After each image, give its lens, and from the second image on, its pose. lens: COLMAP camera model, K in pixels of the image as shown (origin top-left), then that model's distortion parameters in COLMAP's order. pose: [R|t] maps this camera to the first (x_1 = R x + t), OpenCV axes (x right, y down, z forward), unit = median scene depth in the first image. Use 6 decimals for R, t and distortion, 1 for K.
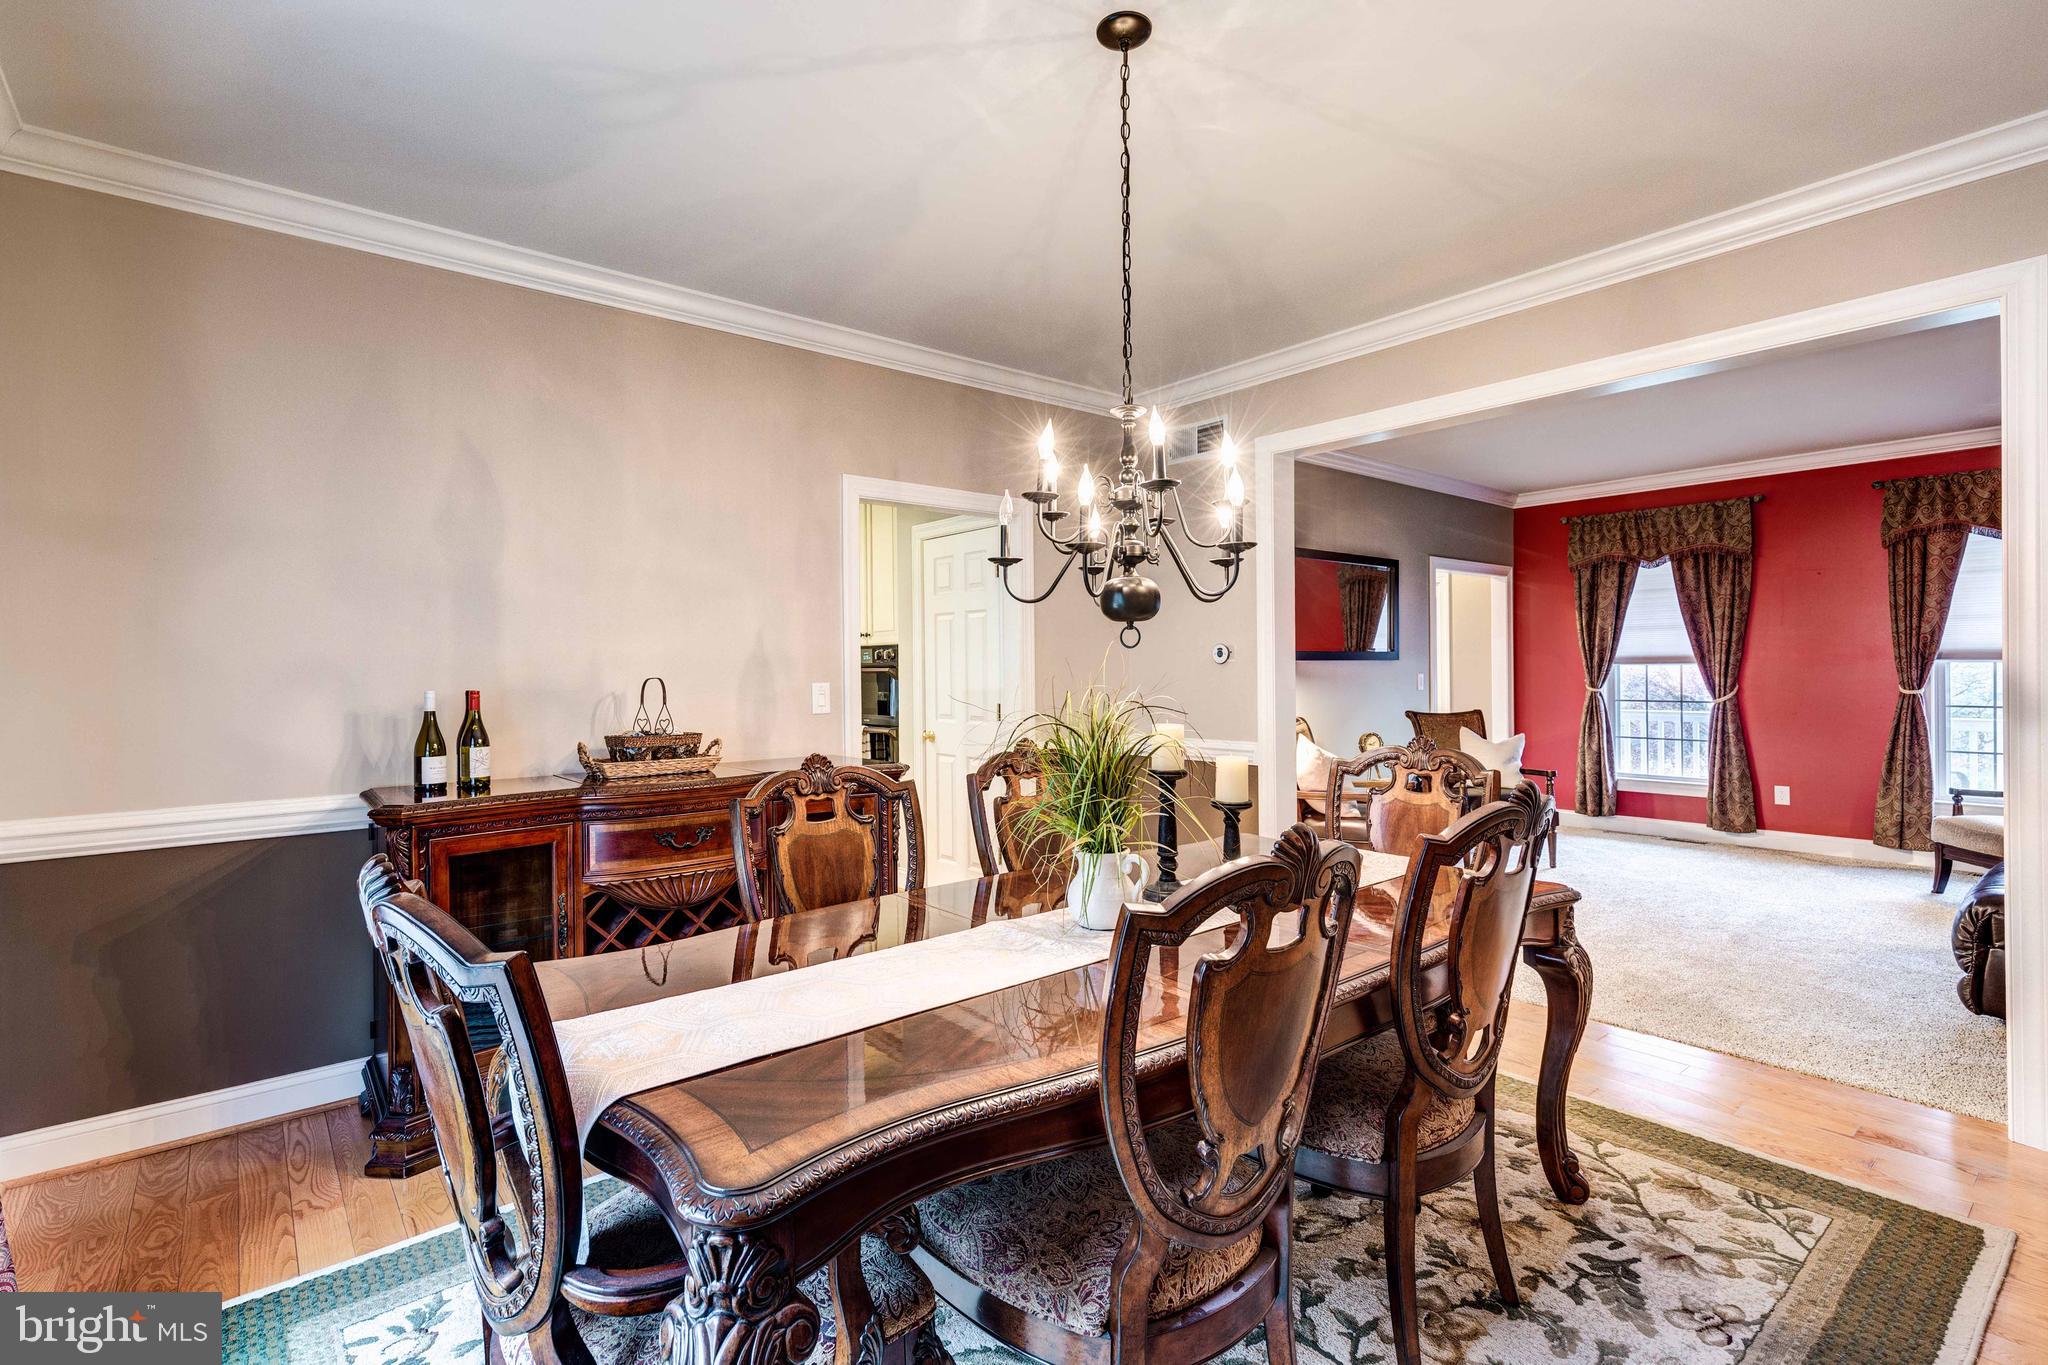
lens RADIAL K [[927.8, 0, 1035.6], [0, 927.8, 670.6], [0, 0, 1]] dist [0.004168, -0.001125]
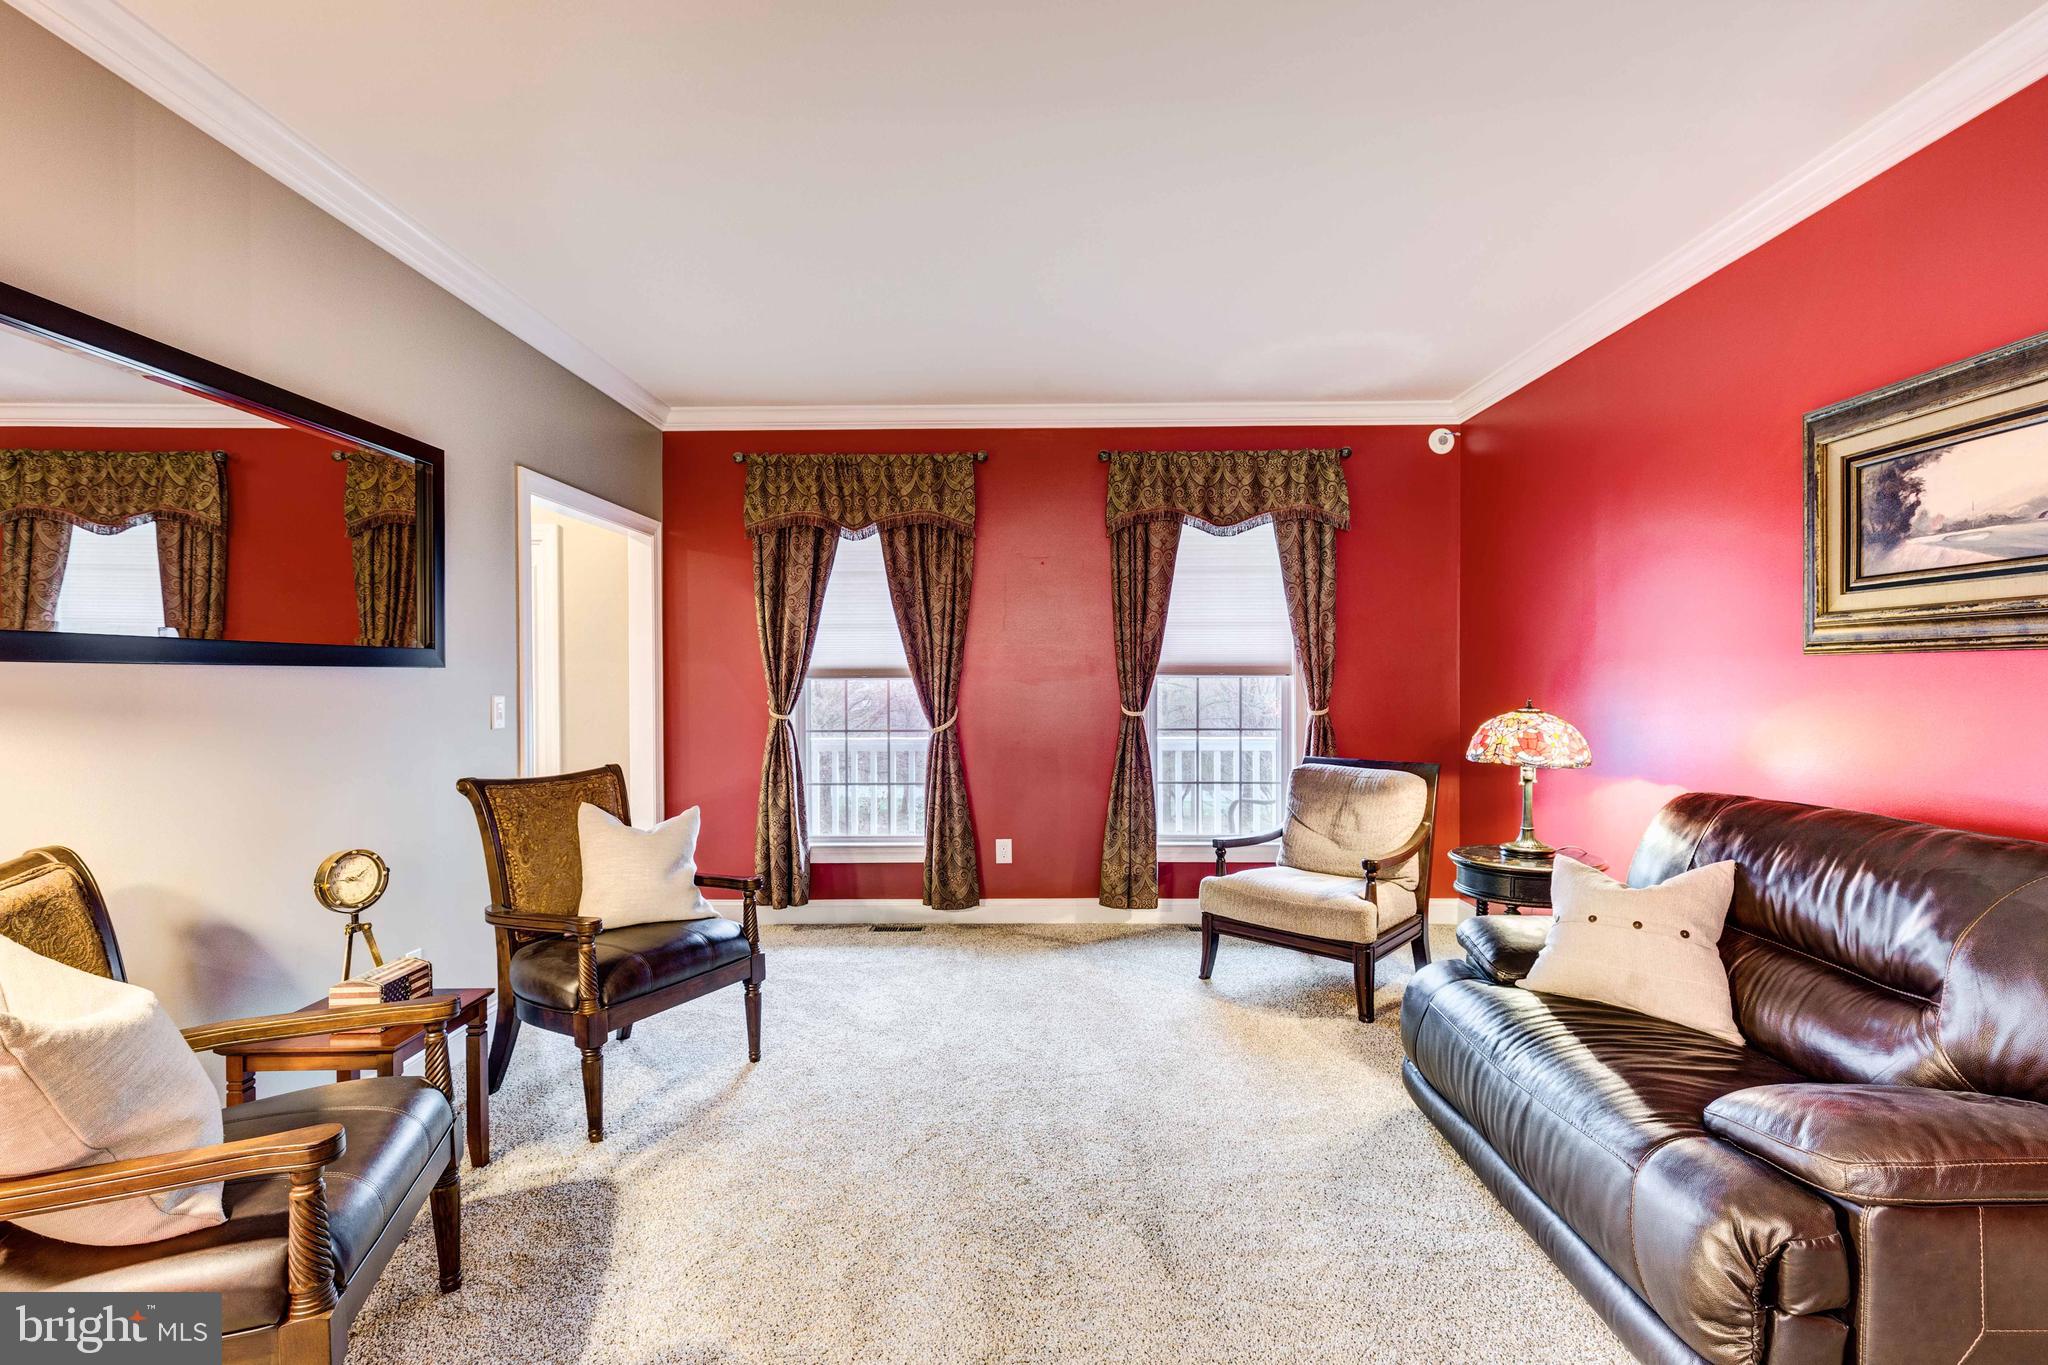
lens RADIAL K [[927.8, 0, 1027.2], [0, 927.8, 680.0], [0, 0, 1]] dist [0.004168, -0.001125]
pose [[0.635205, 0.000627, 0.772343, 0.219181], [0.001066, 0.999998, -0.001689, -0.004737], [-0.772343, 0.001895, 0.635203, 0.484428]]
